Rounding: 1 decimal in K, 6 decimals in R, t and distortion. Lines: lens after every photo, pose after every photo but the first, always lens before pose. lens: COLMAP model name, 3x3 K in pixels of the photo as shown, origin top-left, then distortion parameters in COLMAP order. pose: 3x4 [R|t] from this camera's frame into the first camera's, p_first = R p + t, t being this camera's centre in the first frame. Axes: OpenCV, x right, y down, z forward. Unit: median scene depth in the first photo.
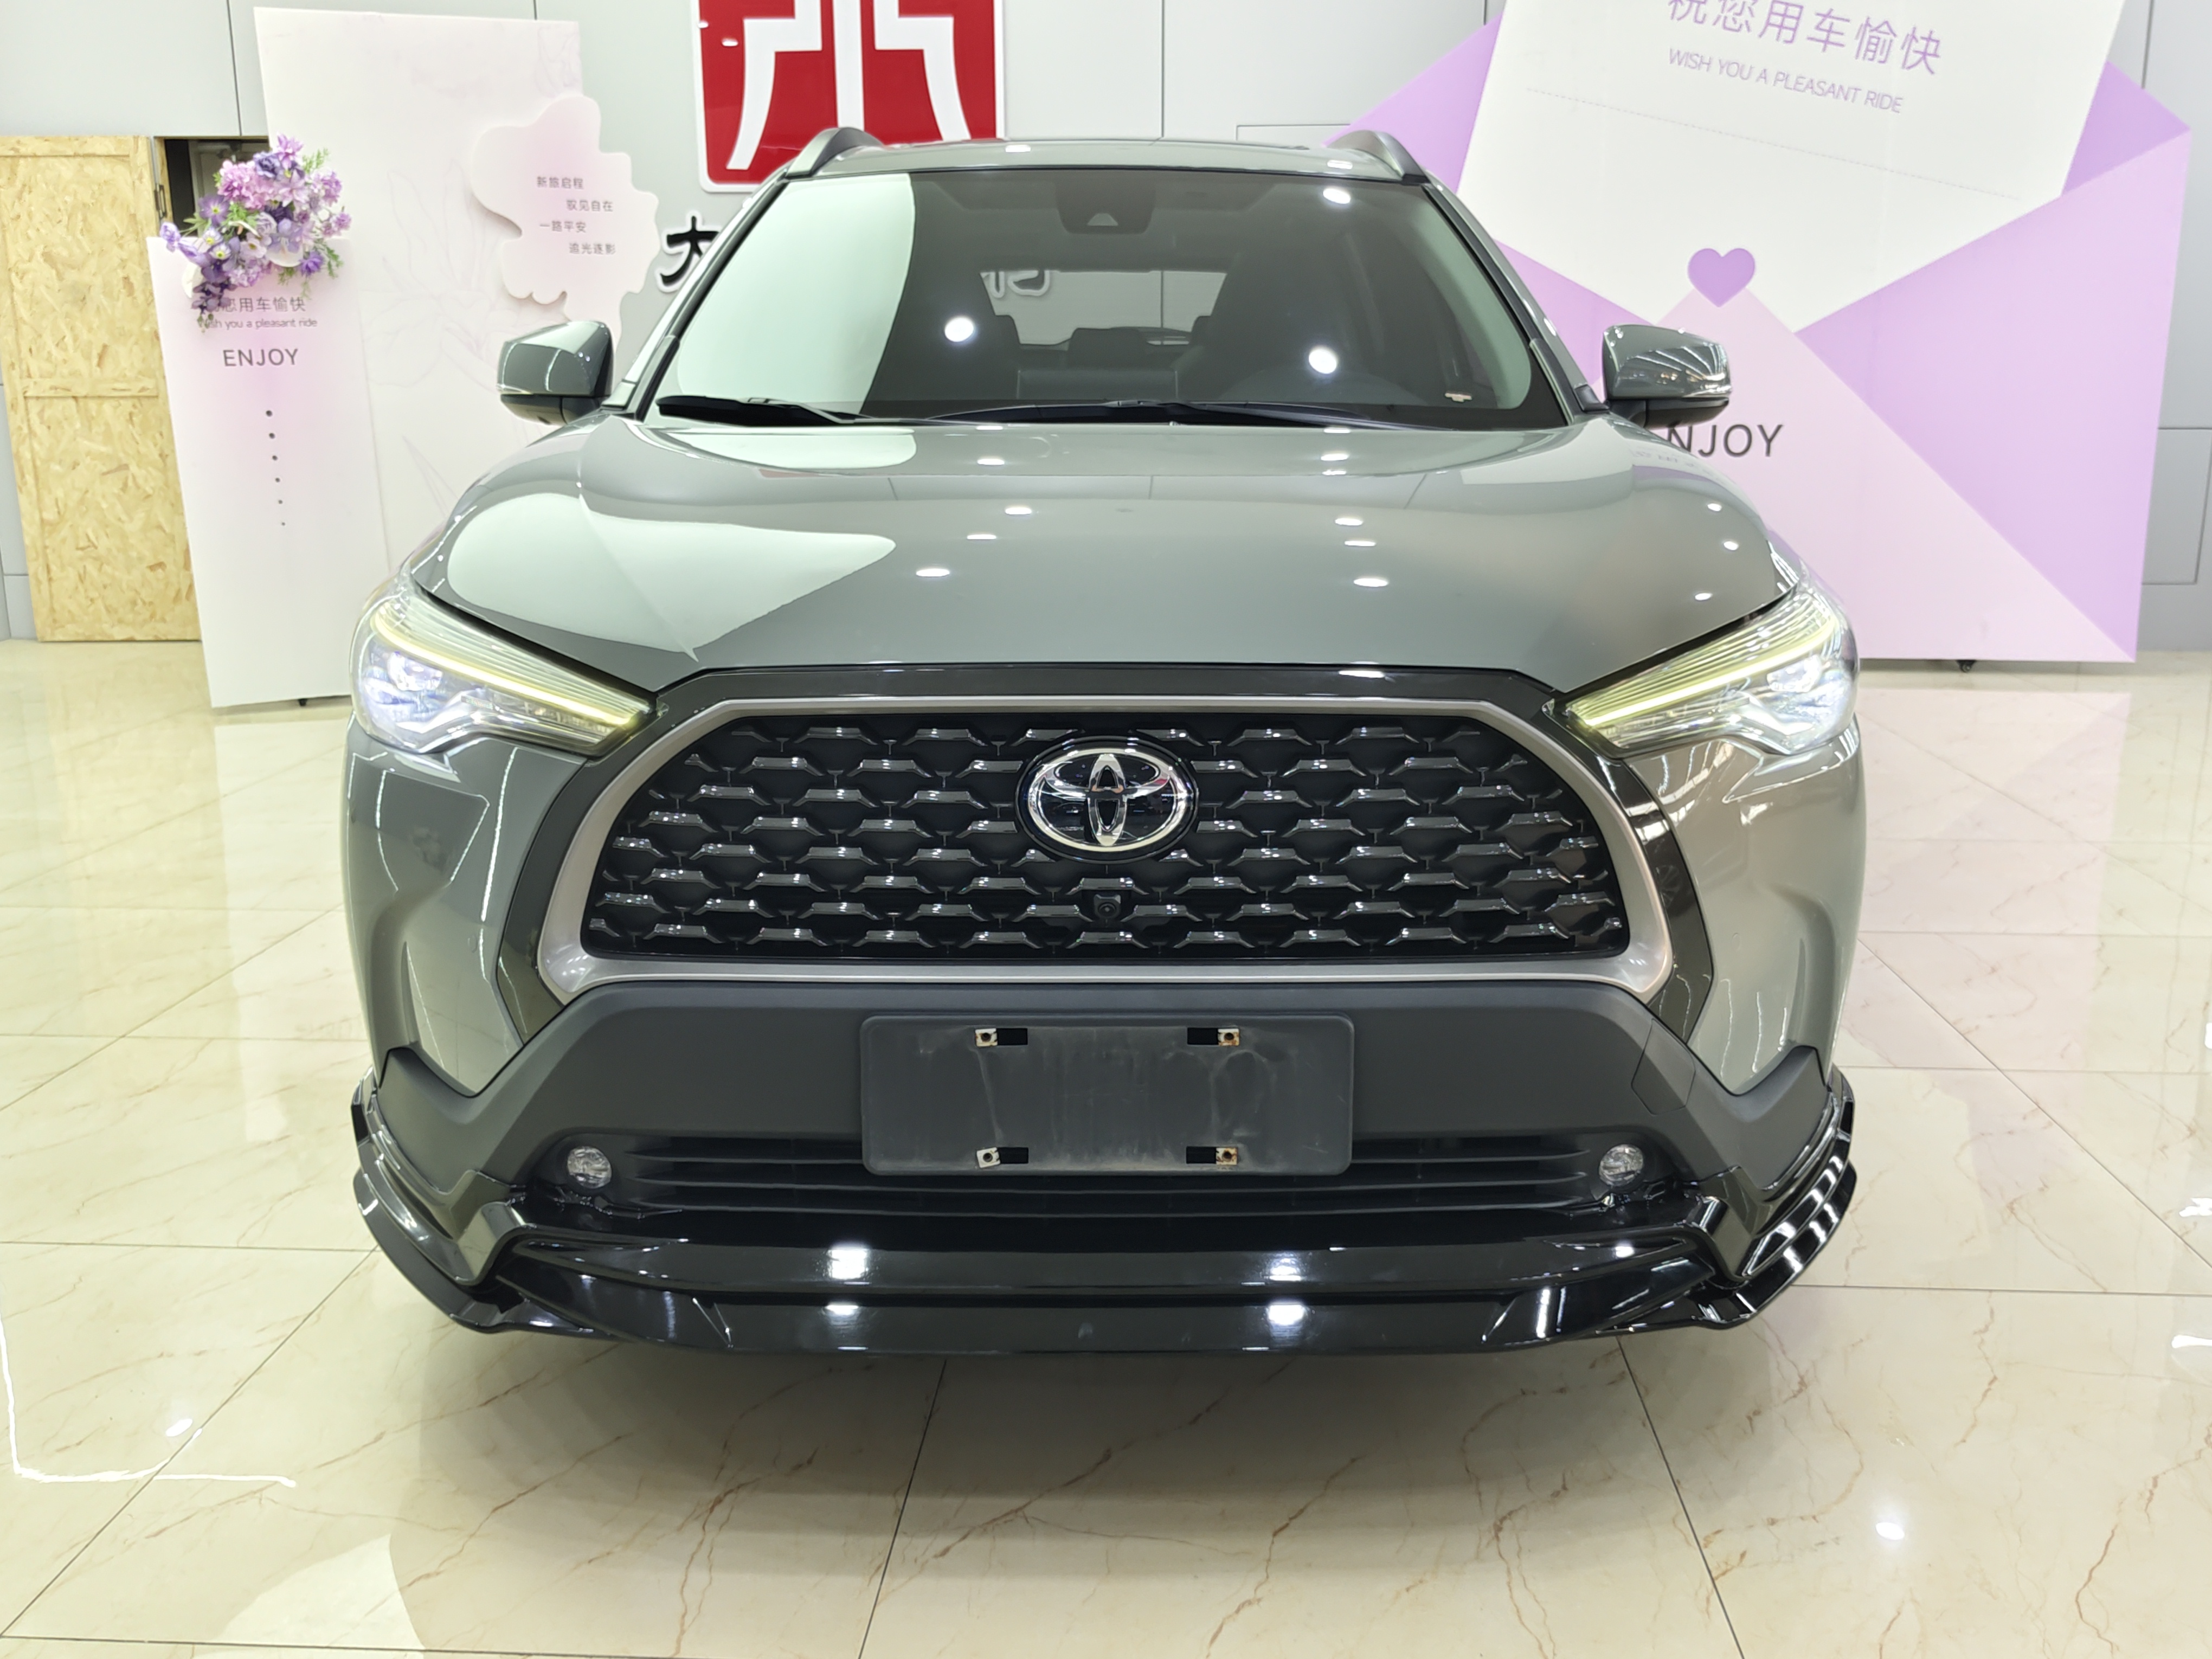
lens RADIAL K [[1936.3, 0, 1115.4], [0, 1936.3, 814.9], [0, 0, 1]] dist [0.073657, -0.107157]
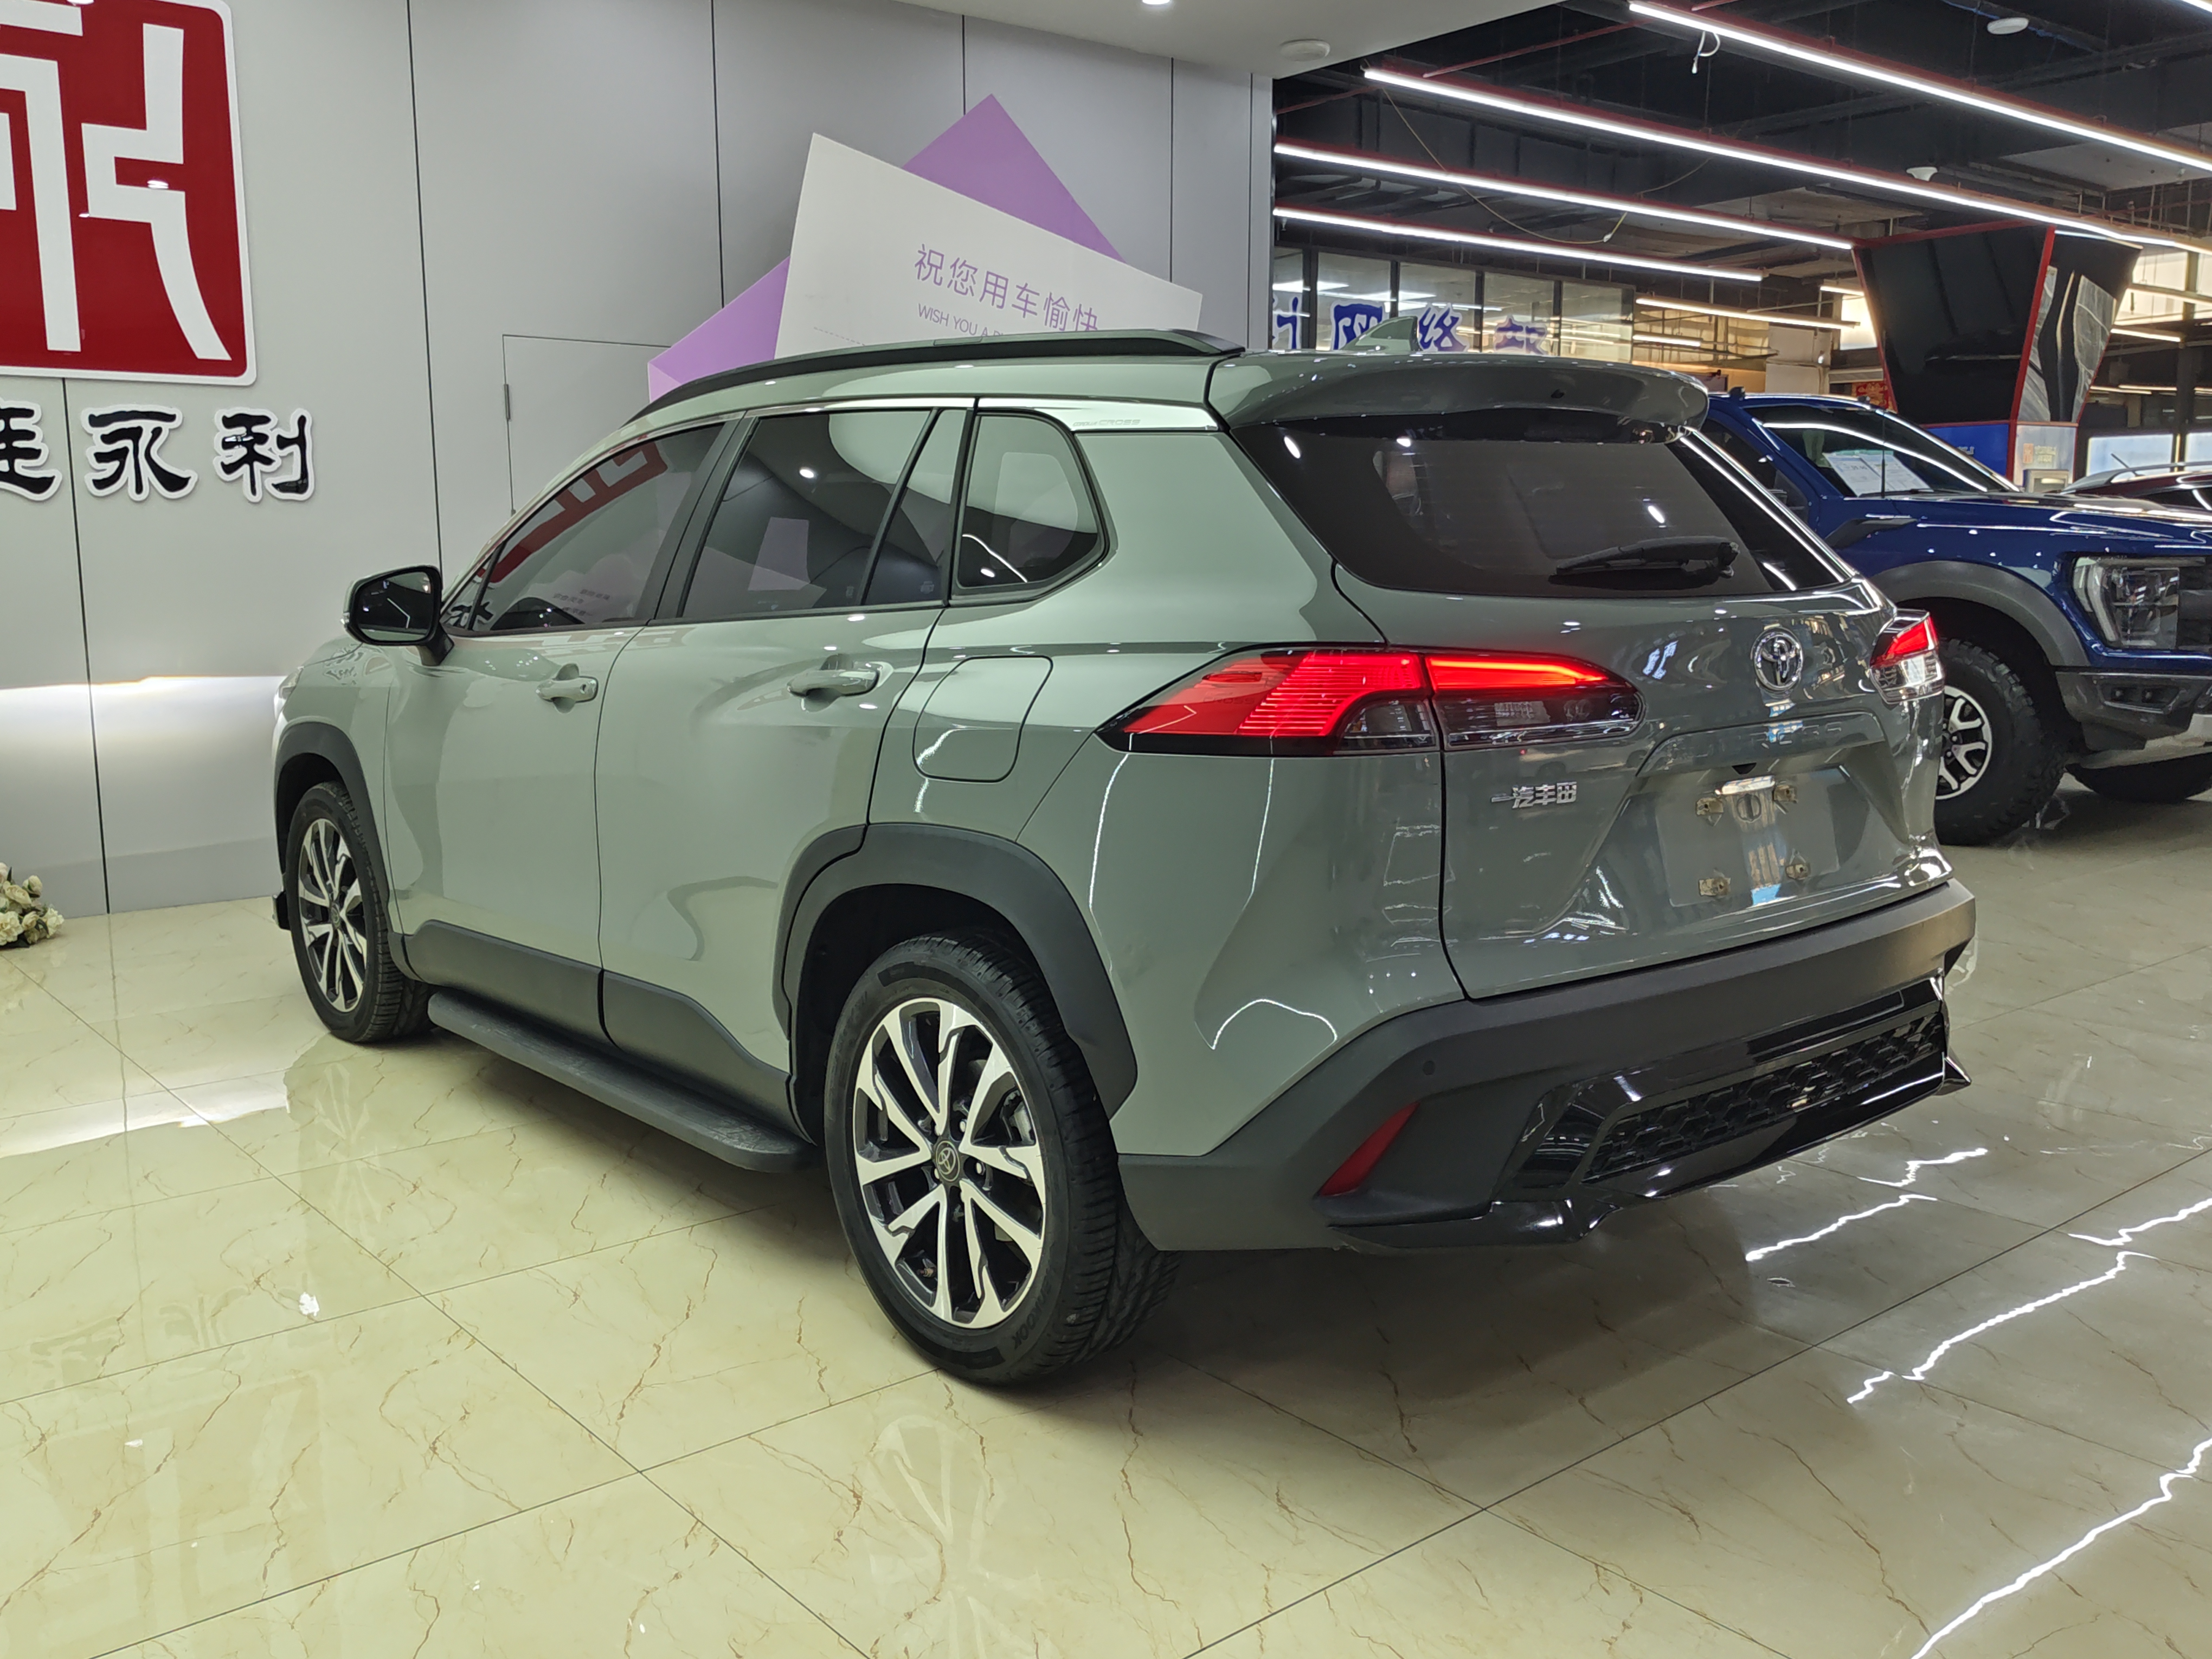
lens RADIAL K [[1904.7, 0, 1085.5], [0, 1904.7, 827.6], [0, 0, 1]] dist [0.063068, -0.076995]
pose [[0.739382, -0.102435, 0.665448, -0.415848], [0.157478, 0.987255, -0.023002, -0.046033], [-0.654610, 0.121801, 0.746090, 0.134069]]
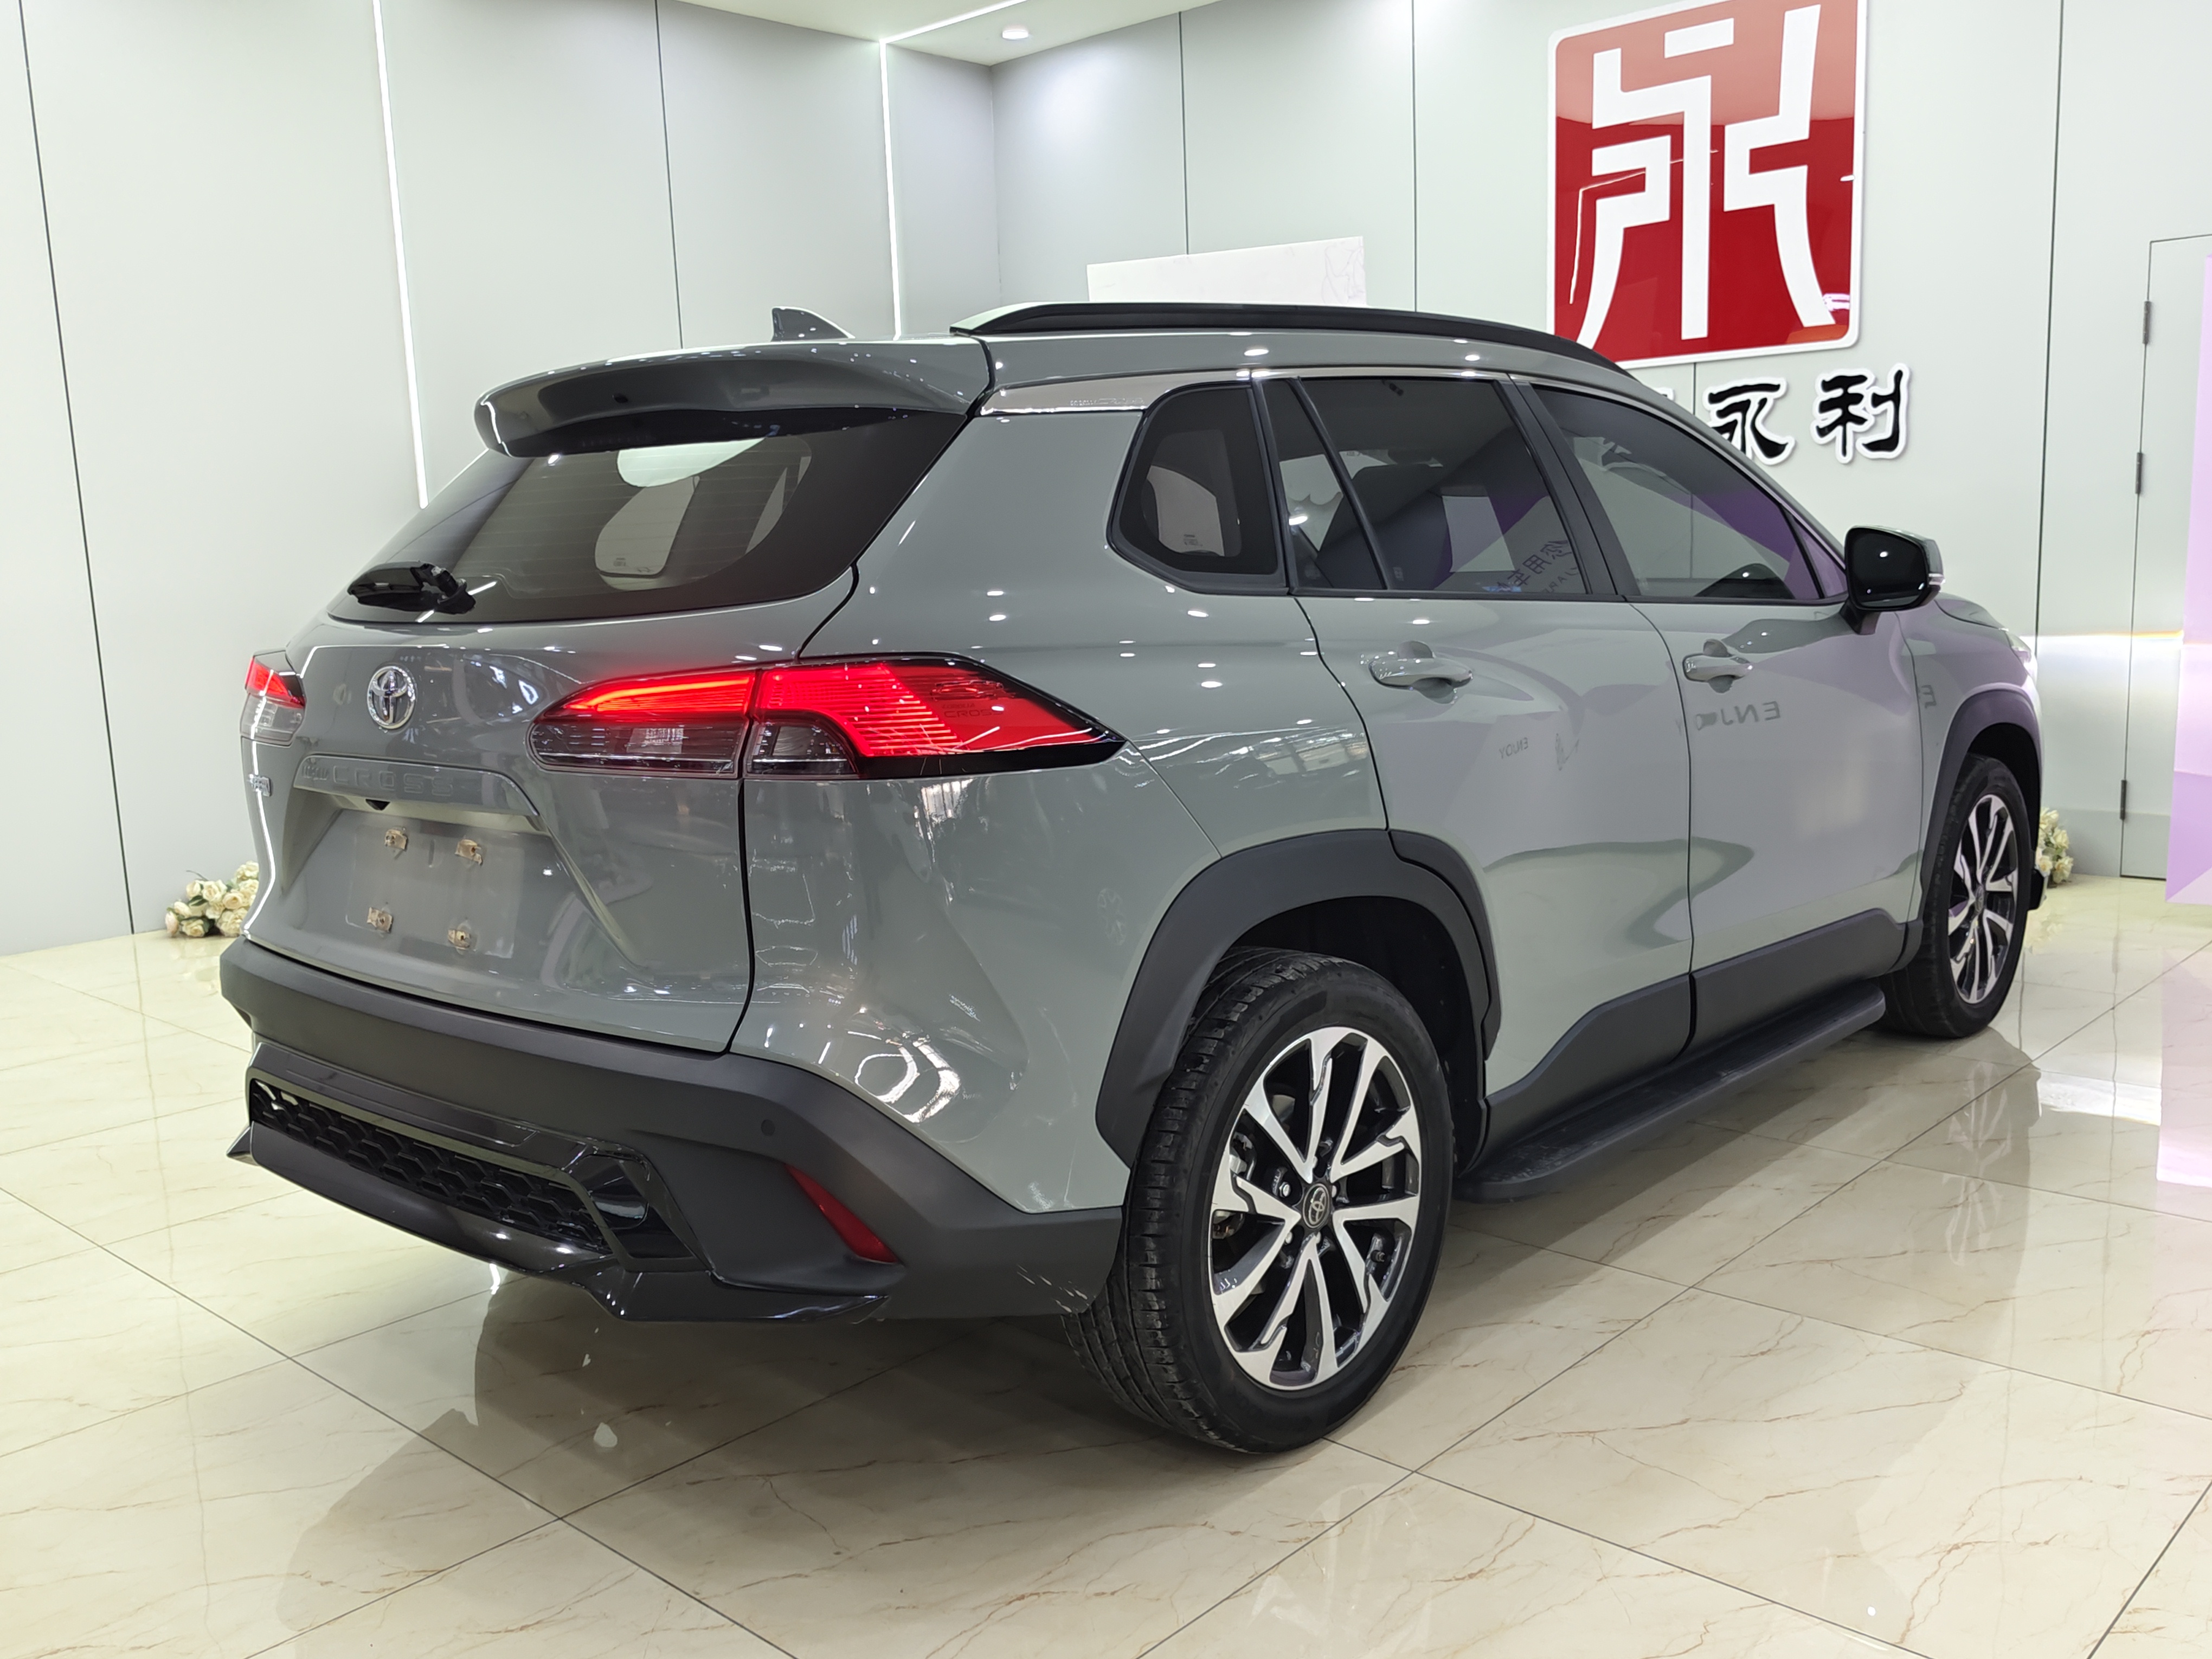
lens RADIAL K [[1904.7, 0, 1085.5], [0, 1904.7, 827.6], [0, 0, 1]] dist [0.063068, -0.076995]
pose [[0.767804, 0.072640, -0.636554, 0.268081], [-0.112011, 0.993469, -0.021738, -0.048560], [0.630818, 0.087991, 0.770926, 0.134599]]
